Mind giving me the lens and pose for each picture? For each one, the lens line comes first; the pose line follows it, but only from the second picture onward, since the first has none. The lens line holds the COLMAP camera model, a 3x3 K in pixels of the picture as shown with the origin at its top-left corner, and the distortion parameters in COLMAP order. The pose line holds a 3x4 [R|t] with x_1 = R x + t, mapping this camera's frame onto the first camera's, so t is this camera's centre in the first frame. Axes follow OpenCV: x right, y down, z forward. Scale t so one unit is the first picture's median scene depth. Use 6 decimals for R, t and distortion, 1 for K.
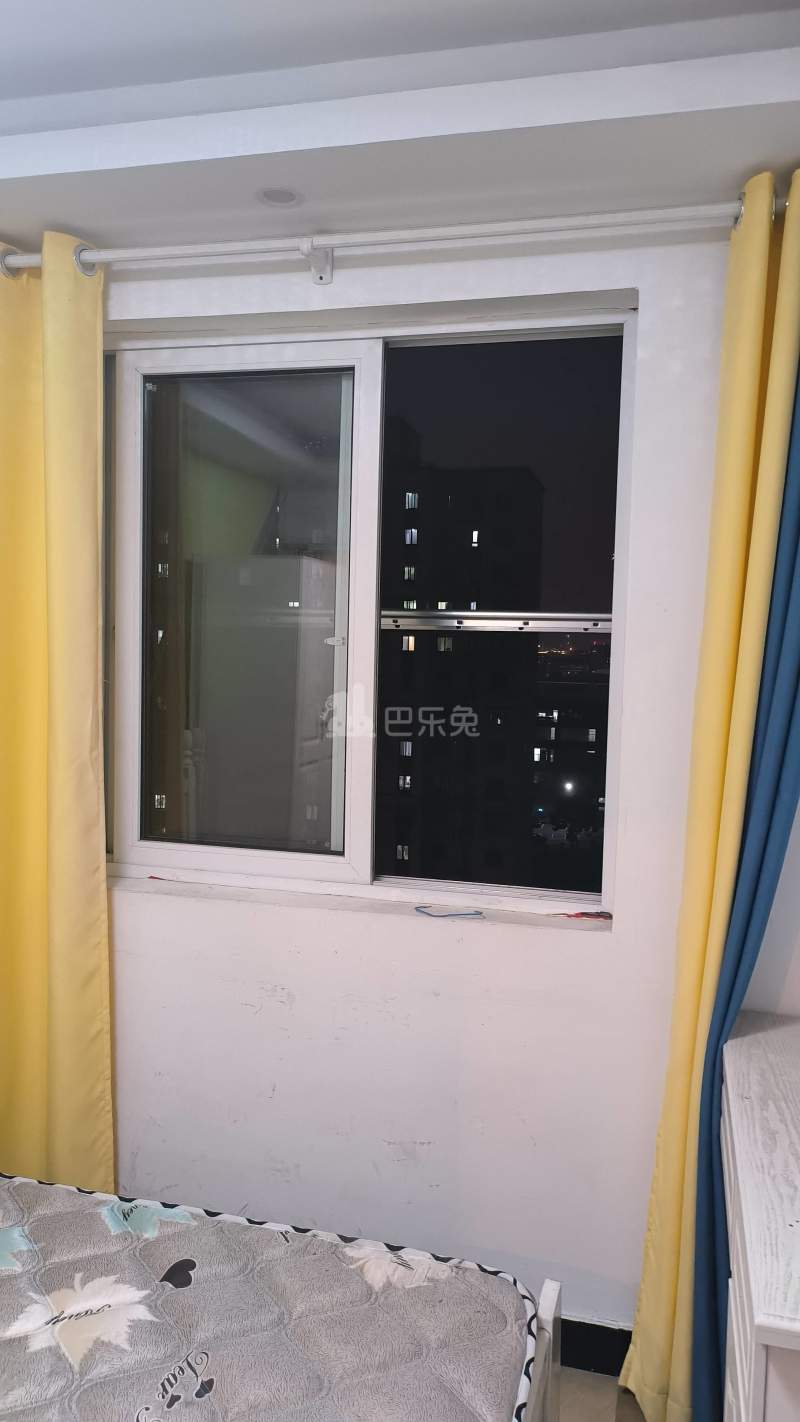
lens RADIAL K [[1035.2, 0, 398.4], [0, 1035.2, 713.7], [0, 0, 1]] dist [0.041023, -0.038571]
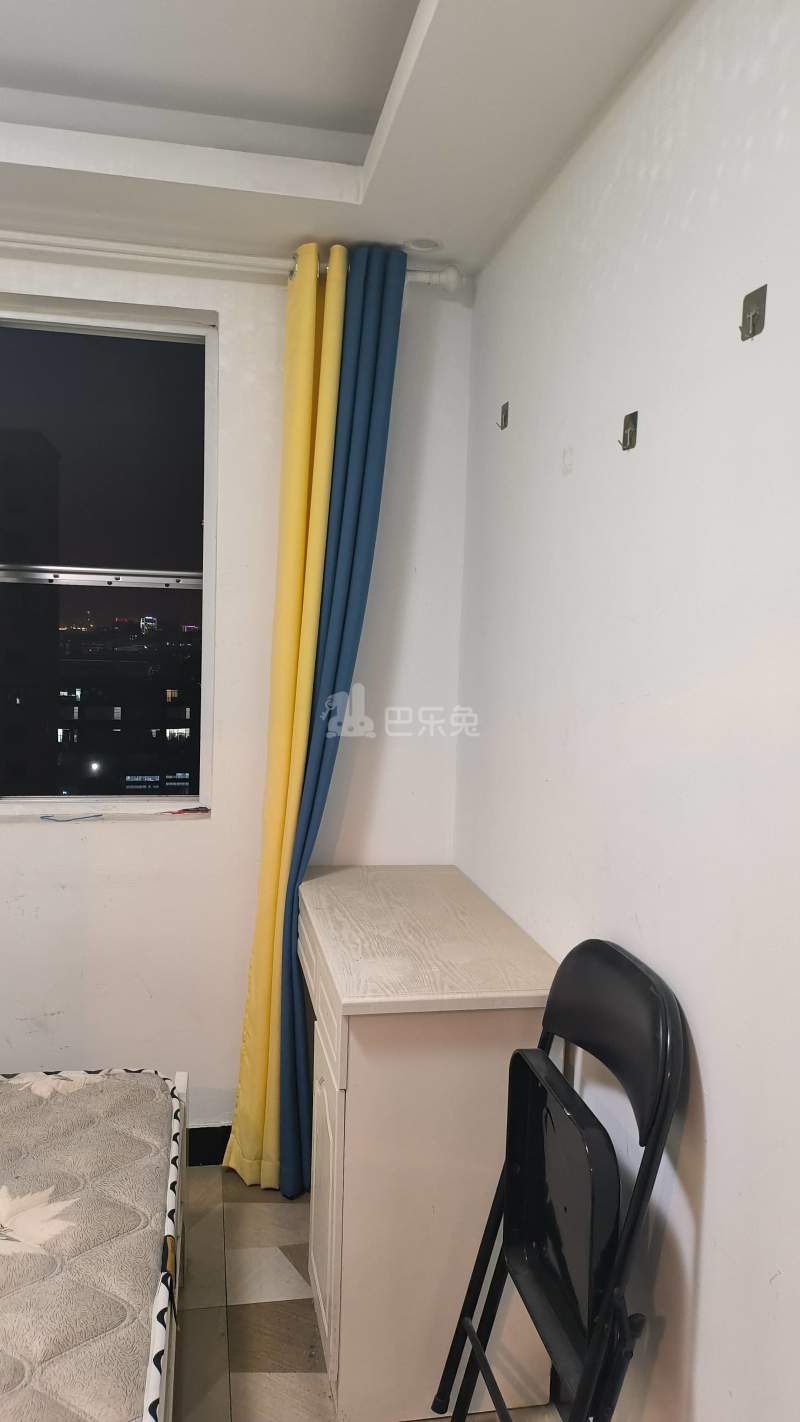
lens RADIAL K [[1035.2, 0, 404.0], [0, 1035.2, 712.1], [0, 0, 1]] dist [0.041023, -0.038571]
pose [[0.898328, -0.027940, 0.438436, -0.141878], [0.018970, 0.999512, 0.024827, 0.054654], [-0.438915, -0.013986, 0.898420, -0.255690]]
